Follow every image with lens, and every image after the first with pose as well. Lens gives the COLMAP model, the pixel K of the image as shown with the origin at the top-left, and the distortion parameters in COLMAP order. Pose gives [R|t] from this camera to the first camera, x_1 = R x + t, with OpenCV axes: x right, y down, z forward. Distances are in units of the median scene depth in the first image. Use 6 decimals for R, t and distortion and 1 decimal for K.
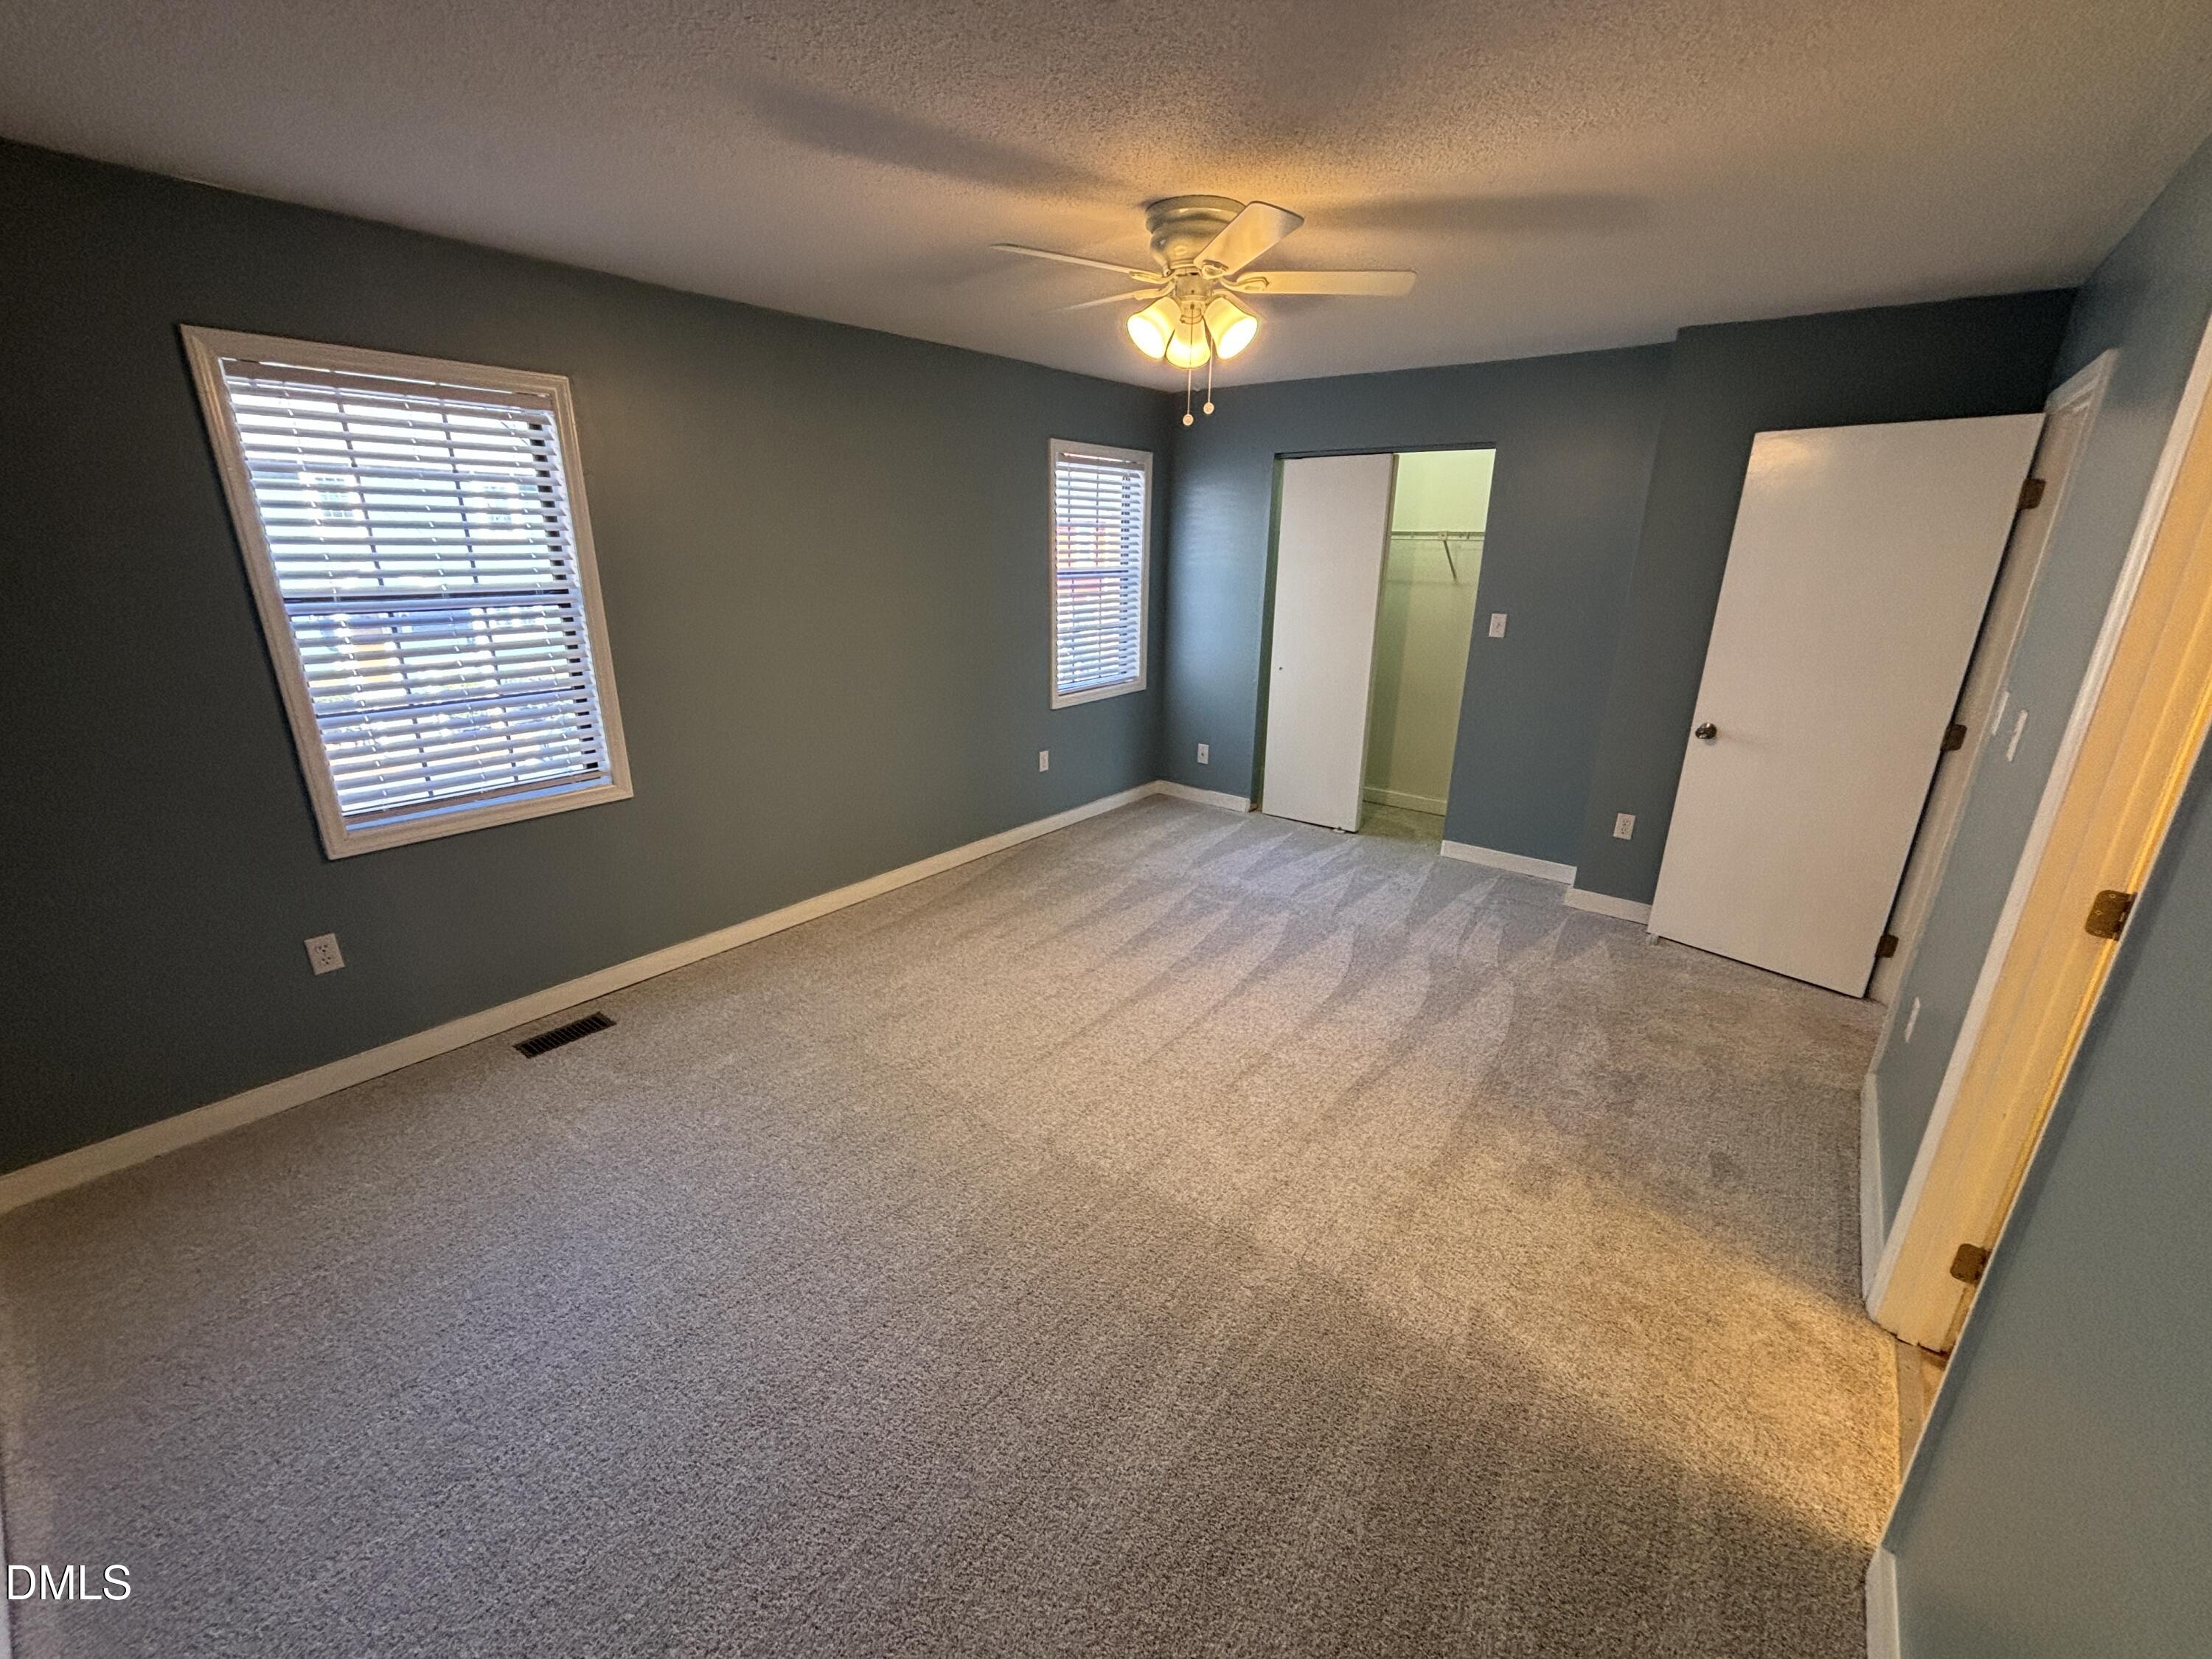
lens RADIAL K [[891.6, 0, 1102.2], [0, 891.6, 841.8], [0, 0, 1]] dist [0.006857, -0.000310]
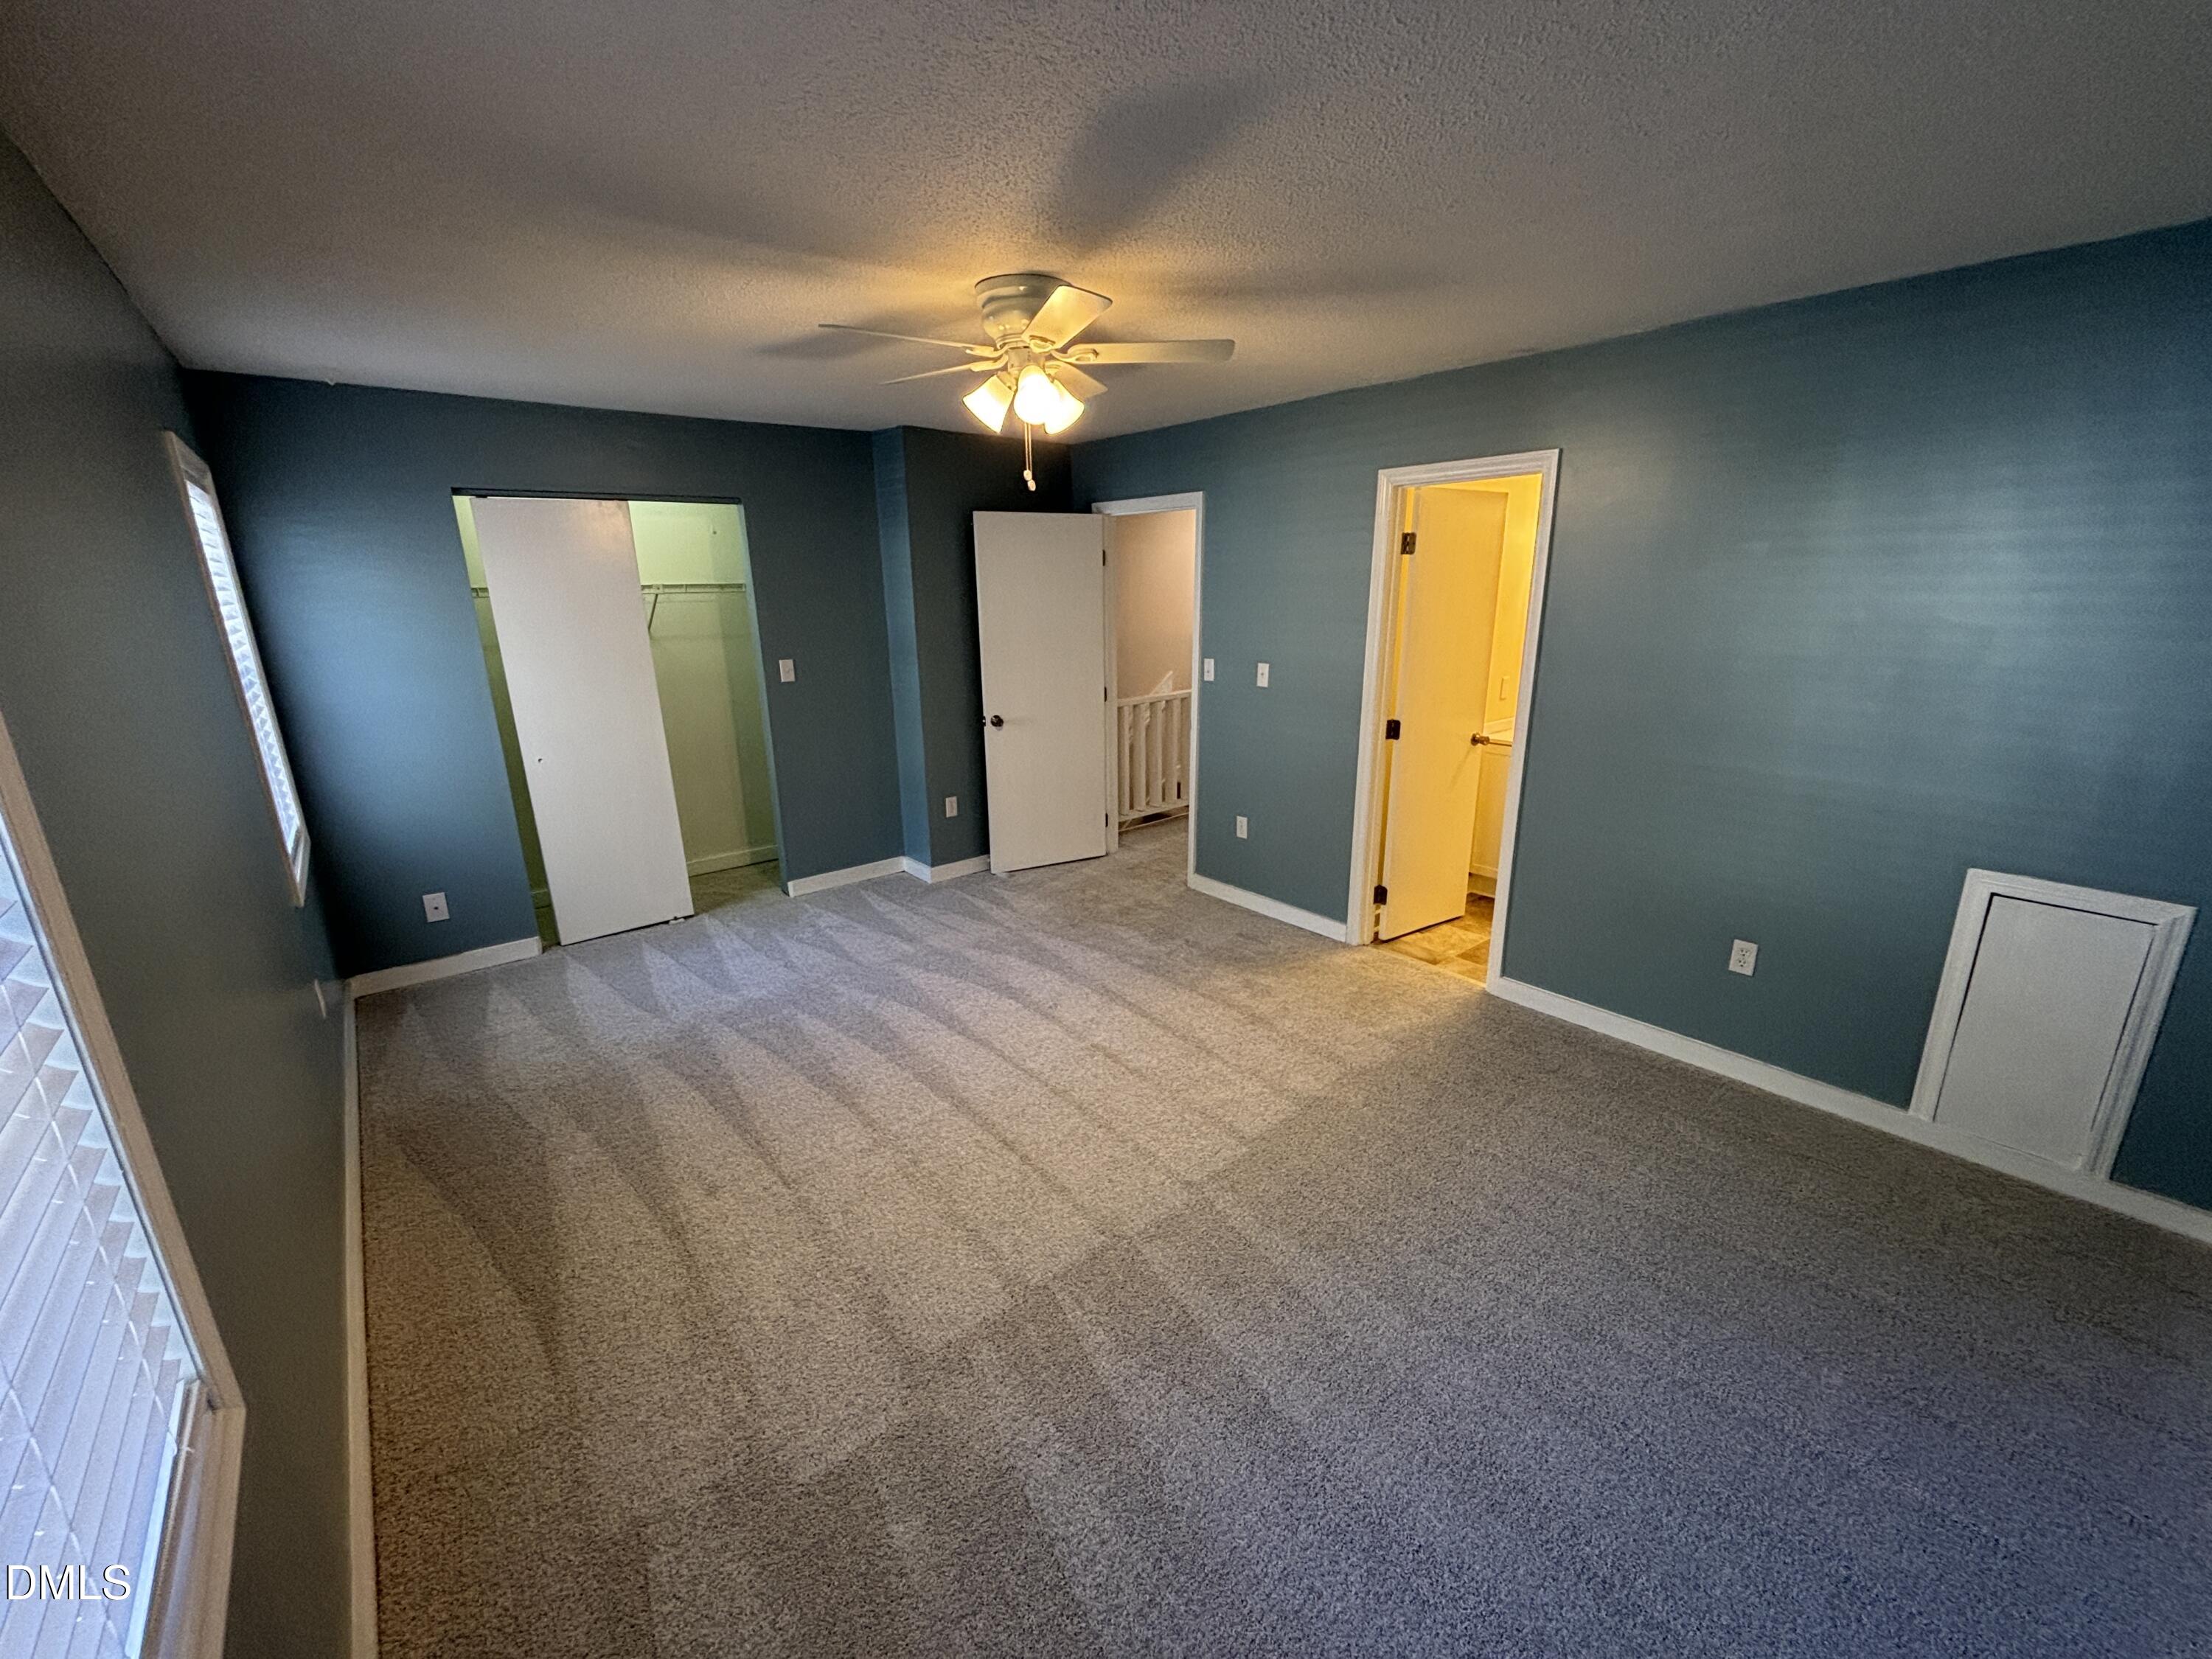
lens RADIAL K [[891.6, 0, 1103.8], [0, 891.6, 819.3], [0, 0, 1]] dist [0.006857, -0.000310]
pose [[0.193130, -0.265021, 0.944703, -0.579936], [0.332218, 0.923622, 0.191191, -0.169621], [-0.923218, 0.276923, 0.266424, 0.452827]]
